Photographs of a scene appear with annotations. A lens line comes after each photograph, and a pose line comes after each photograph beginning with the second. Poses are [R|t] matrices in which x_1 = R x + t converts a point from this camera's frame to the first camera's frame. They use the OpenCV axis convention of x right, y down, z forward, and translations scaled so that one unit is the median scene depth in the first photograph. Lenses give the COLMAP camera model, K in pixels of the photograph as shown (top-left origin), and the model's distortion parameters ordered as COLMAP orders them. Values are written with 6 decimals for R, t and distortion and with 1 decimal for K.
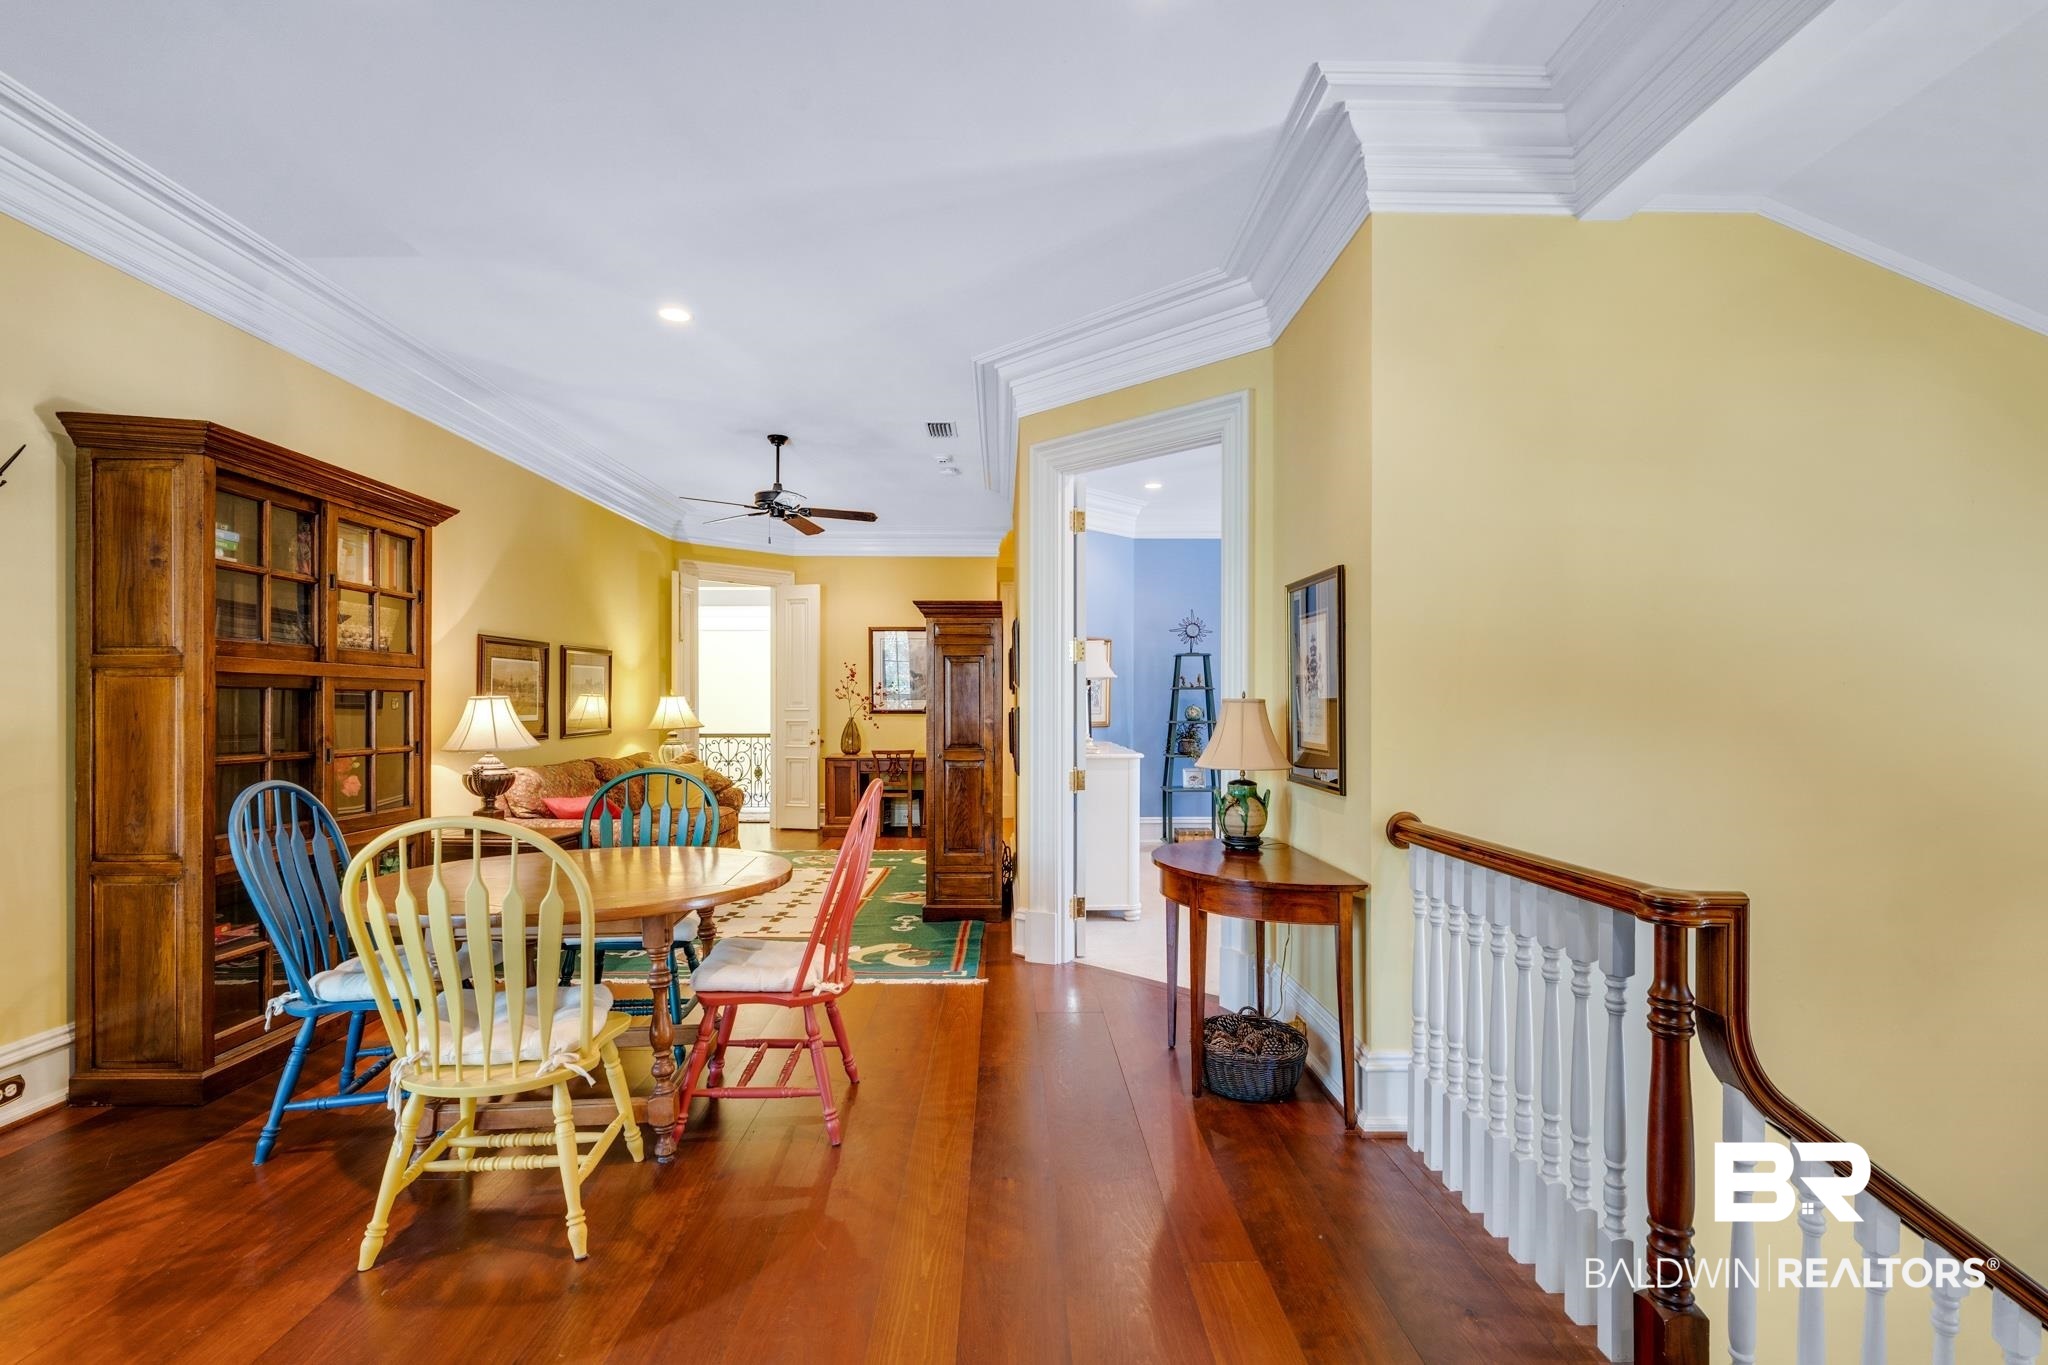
lens RADIAL K [[909.6, 0, 1020.4], [0, 909.6, 694.7], [0, 0, 1]] dist [-0.003120, -0.000218]
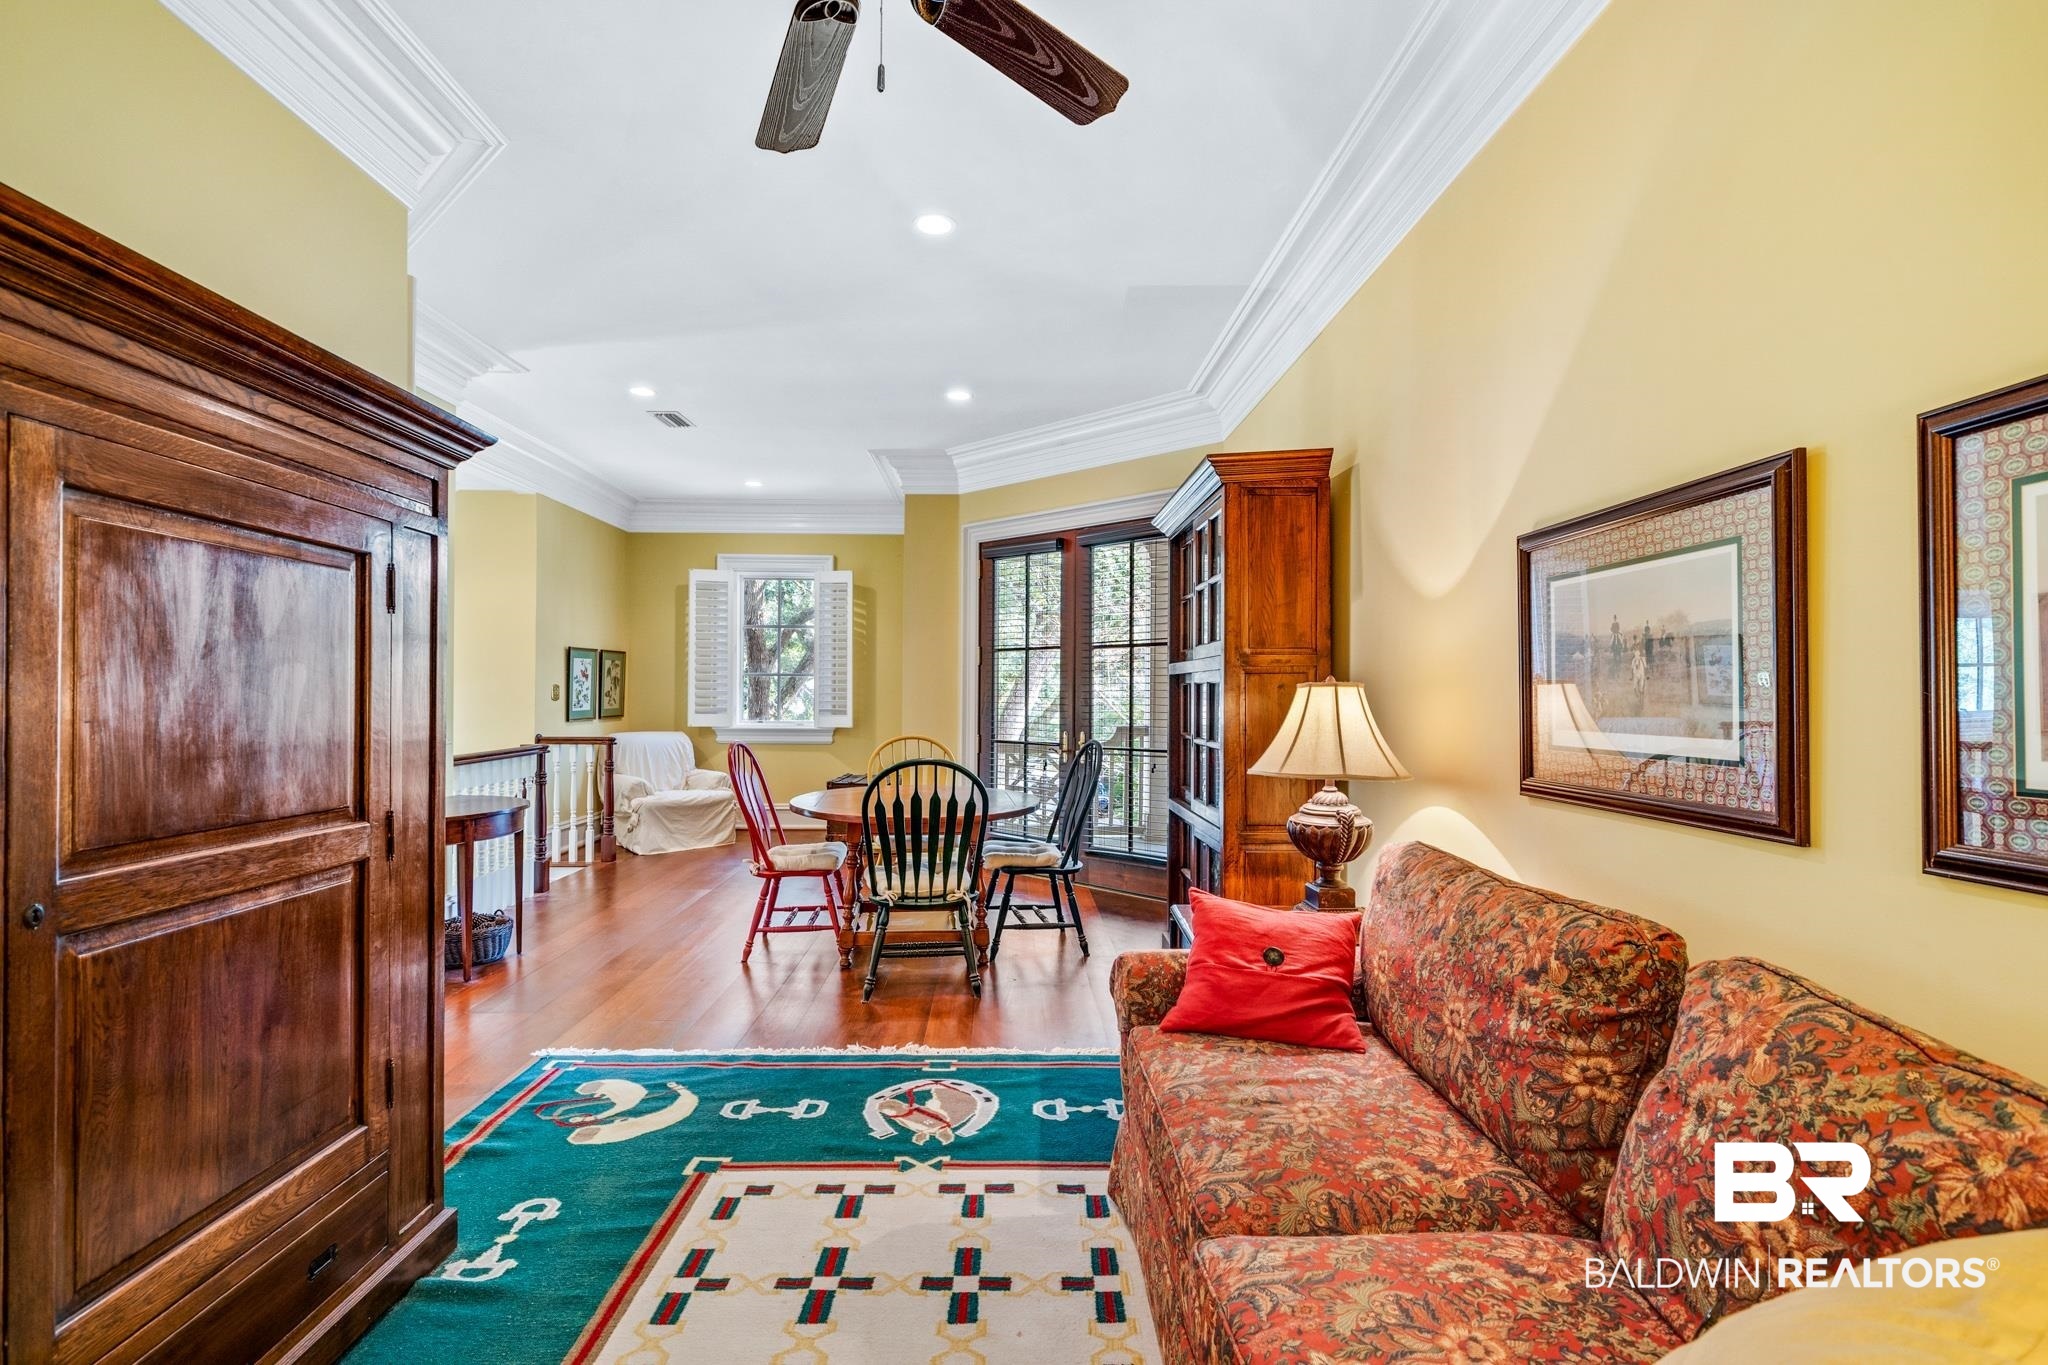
lens RADIAL K [[909.6, 0, 1023.0], [0, 909.6, 684.0], [0, 0, 1]] dist [-0.003120, -0.000218]
pose [[-0.999972, -0.005791, -0.004751, -0.398629], [-0.005721, 0.999876, -0.014663, 0.013256], [0.004835, -0.014636, -0.999881, 1.595309]]
